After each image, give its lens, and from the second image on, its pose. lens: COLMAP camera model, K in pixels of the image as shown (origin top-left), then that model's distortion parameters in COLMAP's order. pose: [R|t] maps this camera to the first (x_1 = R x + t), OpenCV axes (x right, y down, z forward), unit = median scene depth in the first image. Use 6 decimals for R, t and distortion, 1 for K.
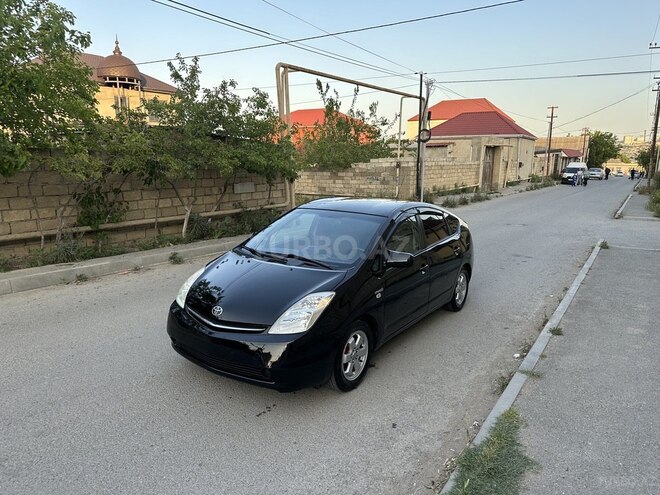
lens RADIAL K [[460.4, 0, 325.7], [0, 460.4, 250.5], [0, 0, 1]] dist [0.048572, -0.060083]
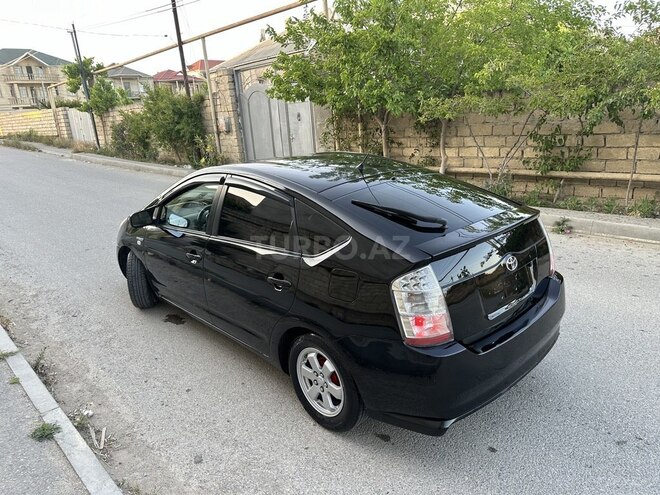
lens RADIAL K [[460.4, 0, 330.9], [0, 460.4, 248.5], [0, 0, 1]] dist [0.048572, -0.060083]
pose [[-0.202328, 0.269341, -0.941551, 0.472783], [-0.134367, 0.944708, 0.299118, -0.122036], [0.970056, 0.187034, -0.154951, 0.735751]]
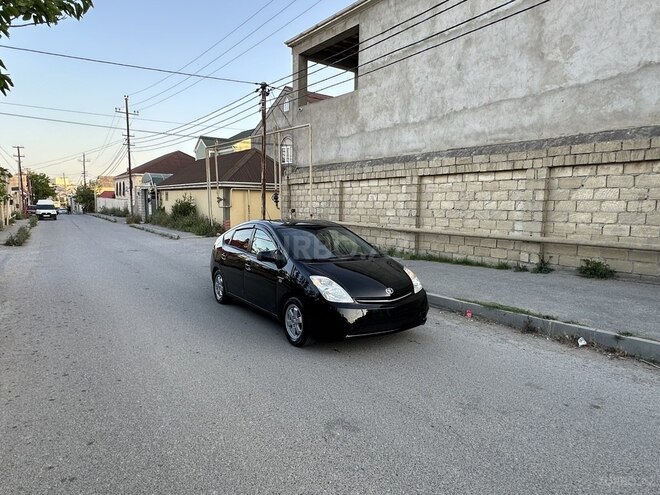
lens RADIAL K [[416.0, 0, 325.2], [0, 416.0, 250.2], [0, 0, 1]] dist [-0.008599, 0.001700]
pose [[0.369912, -0.113055, 0.922162, -0.636858], [0.175853, 0.983146, 0.049991, -0.042215], [-0.912272, 0.143672, 0.383559, 0.275390]]
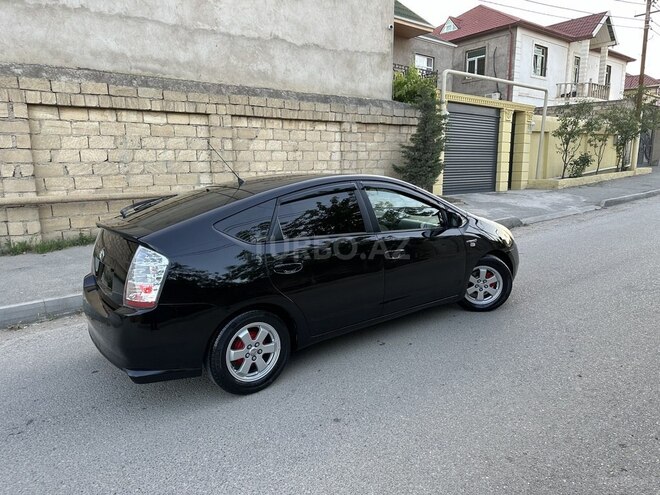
lens RADIAL K [[460.4, 0, 338.8], [0, 460.4, 253.2], [0, 0, 1]] dist [0.048572, -0.060083]
pose [[-0.954416, -0.055226, 0.293326, -0.117871], [0.060171, 0.926958, 0.370307, -0.171180], [-0.292351, 0.371077, -0.881381, 1.080994]]
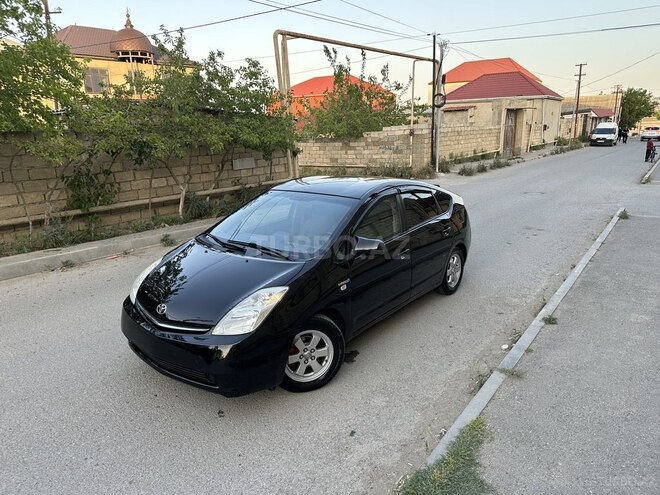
lens RADIAL K [[460.4, 0, 326.2], [0, 460.4, 245.8], [0, 0, 1]] dist [0.048572, -0.060083]
pose [[0.998434, -0.020418, -0.052079, 0.058690], [0.023263, 0.998236, 0.054626, -0.016521], [0.050872, -0.055752, 0.997148, 0.041525]]
